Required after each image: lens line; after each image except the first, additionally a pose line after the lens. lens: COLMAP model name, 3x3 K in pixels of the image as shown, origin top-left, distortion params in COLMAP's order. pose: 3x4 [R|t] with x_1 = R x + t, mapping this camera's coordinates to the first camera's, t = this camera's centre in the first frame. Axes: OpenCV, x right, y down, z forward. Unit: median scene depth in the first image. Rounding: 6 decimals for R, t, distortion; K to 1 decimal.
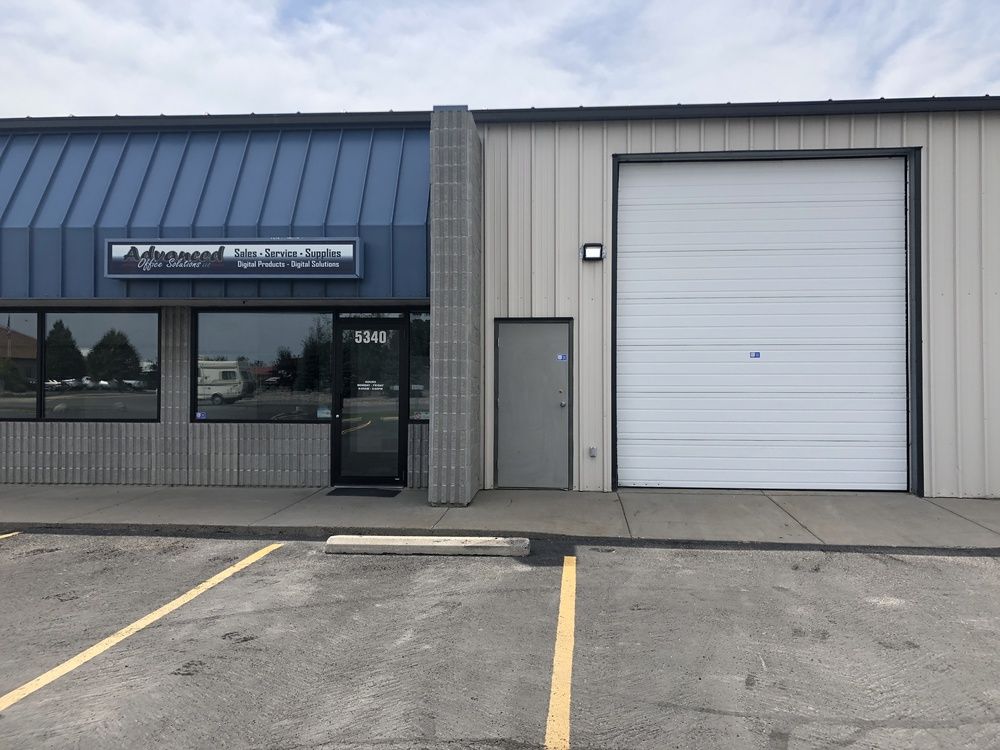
lens RADIAL K [[820.7, 0, 500.0], [0, 820.7, 375.0], [0, 0, 1]] dist [0.090076, -0.113297]
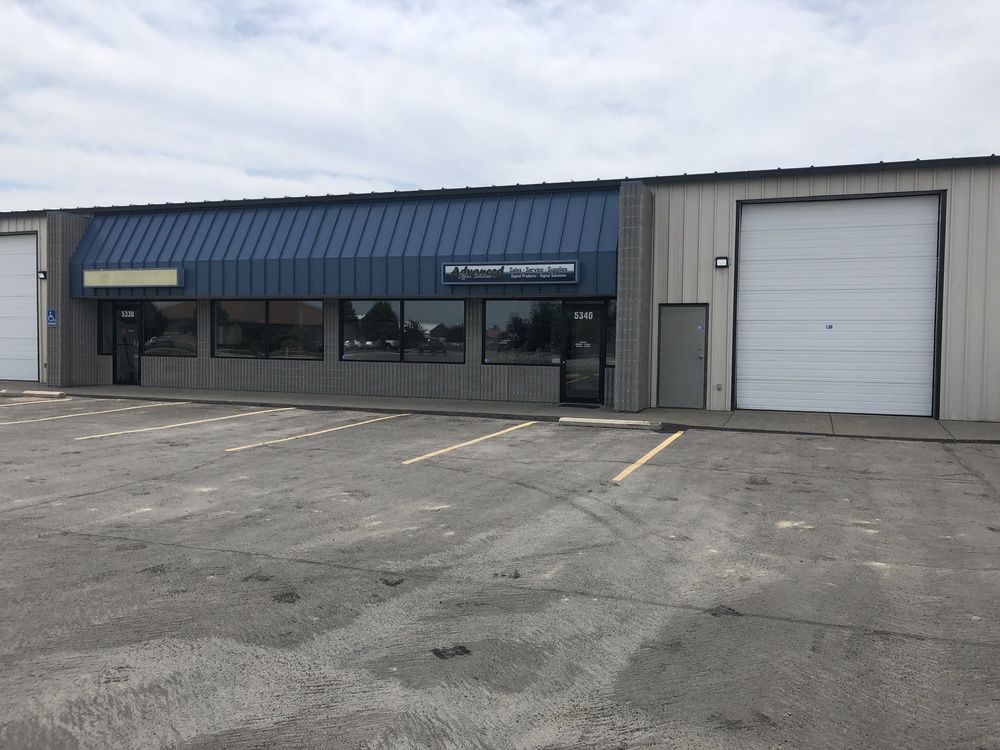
lens RADIAL K [[820.7, 0, 500.0], [0, 820.7, 375.0], [0, 0, 1]] dist [0.090076, -0.113297]
pose [[0.962846, 0.019726, -0.269331, 0.135543], [-0.007801, 0.998944, 0.045276, 0.000783], [0.269940, -0.041493, 0.961983, -0.682173]]
